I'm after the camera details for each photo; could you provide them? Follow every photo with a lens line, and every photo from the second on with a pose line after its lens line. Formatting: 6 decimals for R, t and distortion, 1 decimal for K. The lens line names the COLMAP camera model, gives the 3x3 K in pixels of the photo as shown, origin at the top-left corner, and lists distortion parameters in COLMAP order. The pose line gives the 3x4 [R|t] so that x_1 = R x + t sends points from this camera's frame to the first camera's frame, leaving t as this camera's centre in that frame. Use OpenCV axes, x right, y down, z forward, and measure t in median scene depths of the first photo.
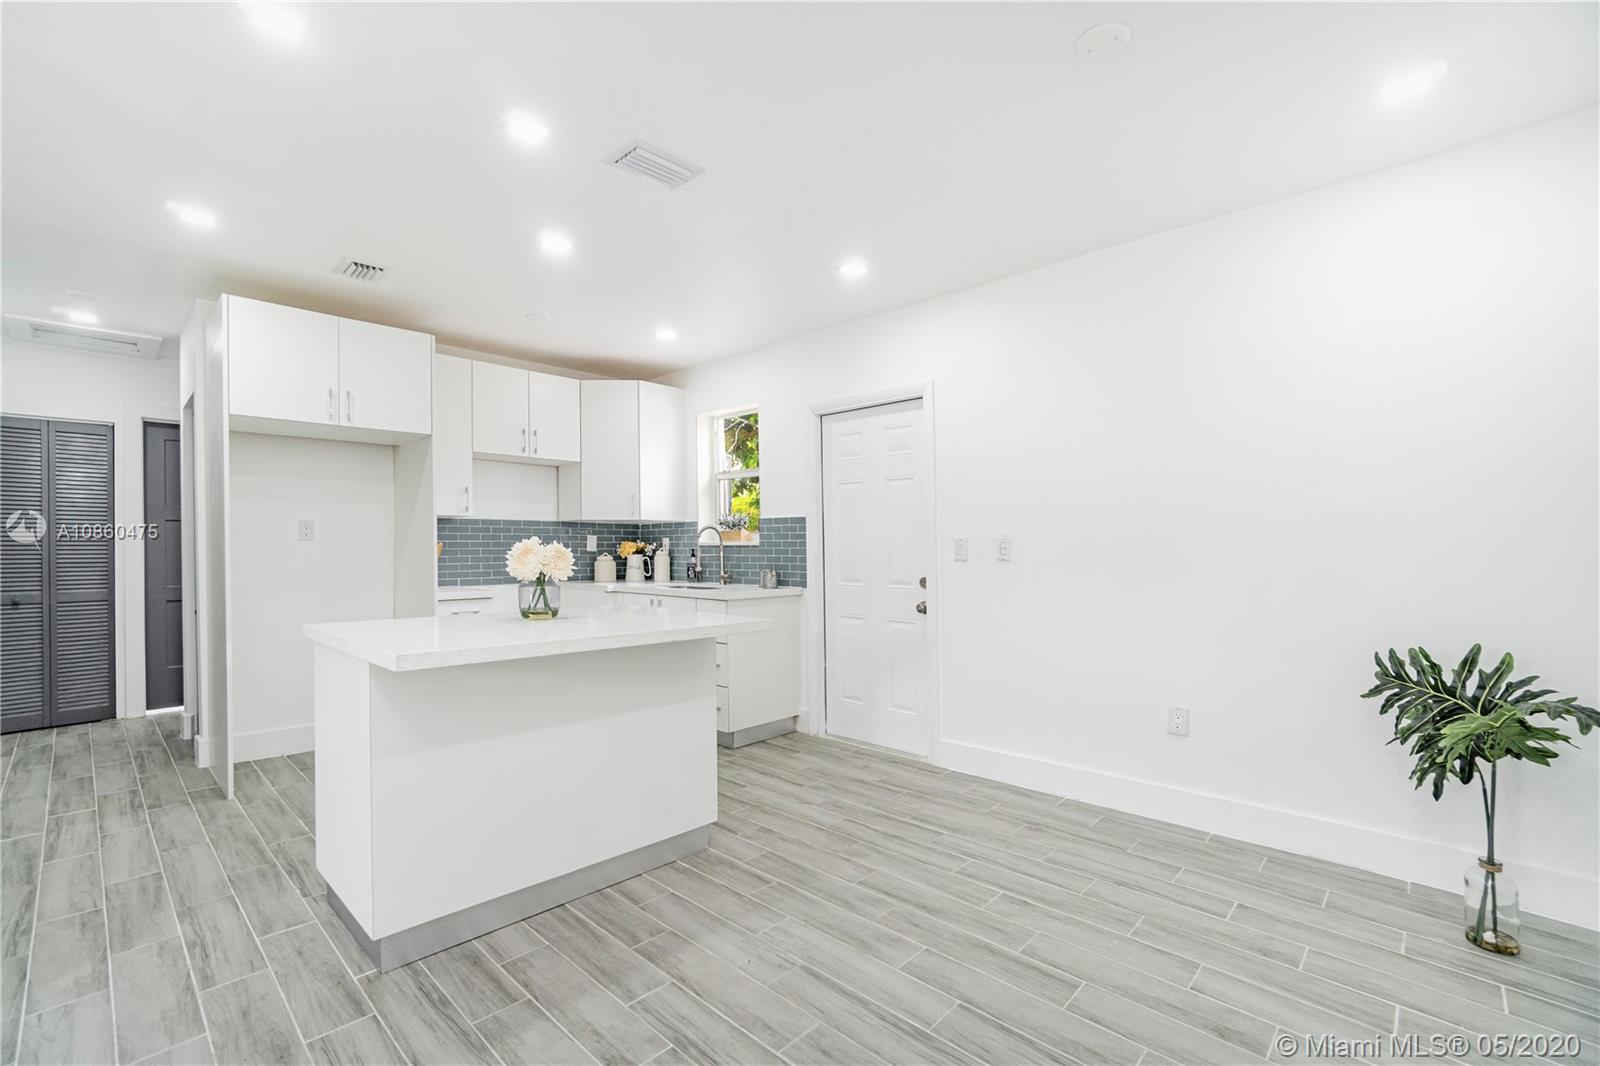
lens RADIAL K [[709.1, 0, 767.4], [0, 709.1, 545.3], [0, 0, 1]] dist [-0.031548, 0.014828]
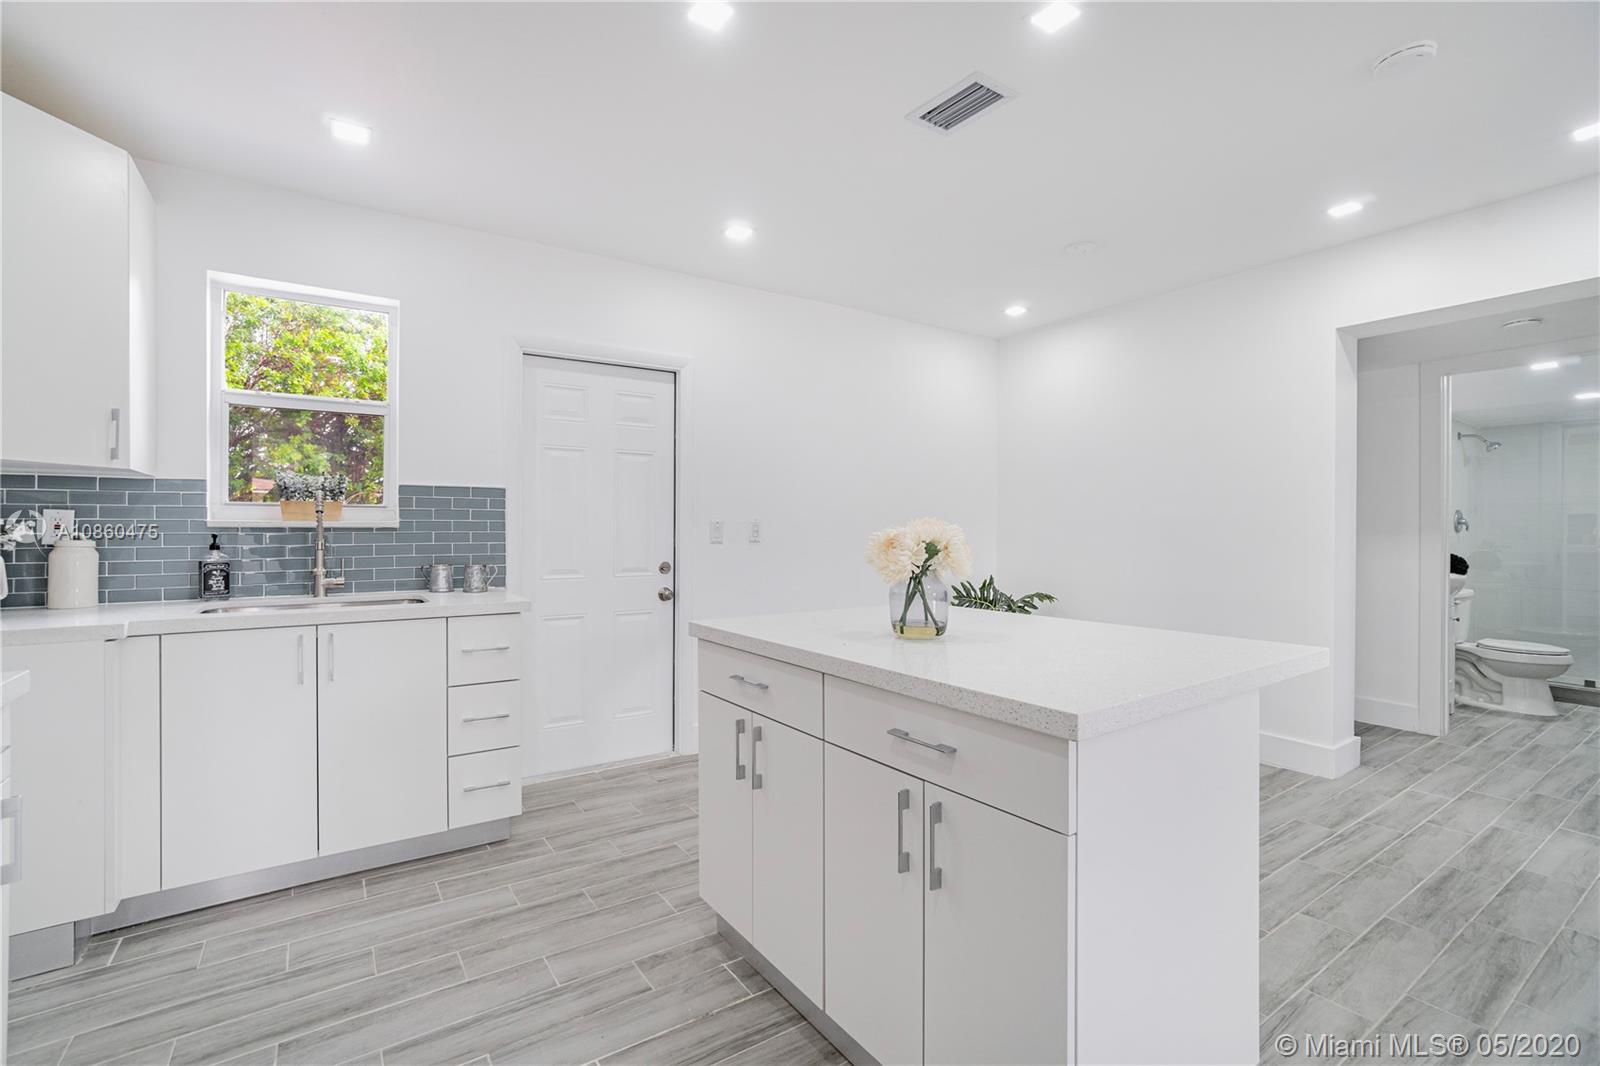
lens RADIAL K [[709.1, 0, 790.5], [0, 709.1, 529.4], [0, 0, 1]] dist [-0.031548, 0.014828]
pose [[0.196621, -0.000911, 0.980479, -0.715160], [-0.002679, 0.999995, 0.001466, -0.000204], [-0.980476, -0.002915, 0.196617, 0.692607]]
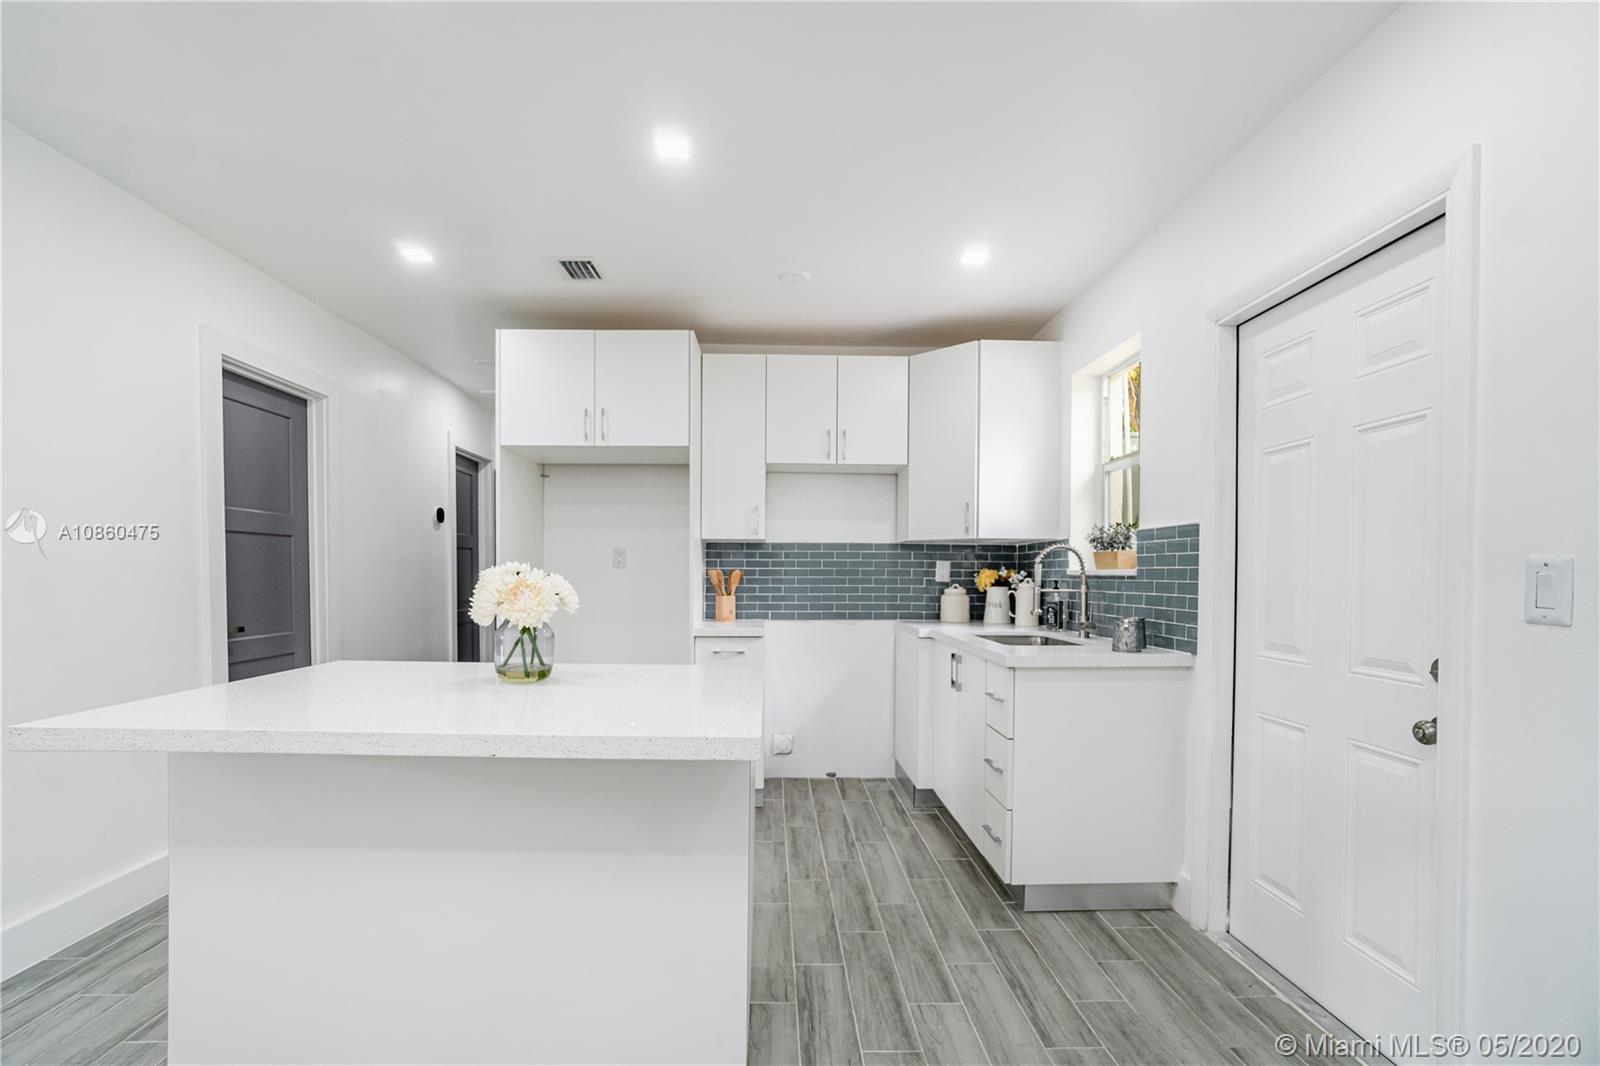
lens RADIAL K [[709.1, 0, 786.0], [0, 709.1, 594.5], [0, 0, 1]] dist [-0.031548, 0.014828]
pose [[0.719100, 0.025575, -0.694436, 0.241942], [-0.004557, 0.999475, 0.032090, -0.002365], [0.694892, -0.019911, 0.718838, 0.482373]]
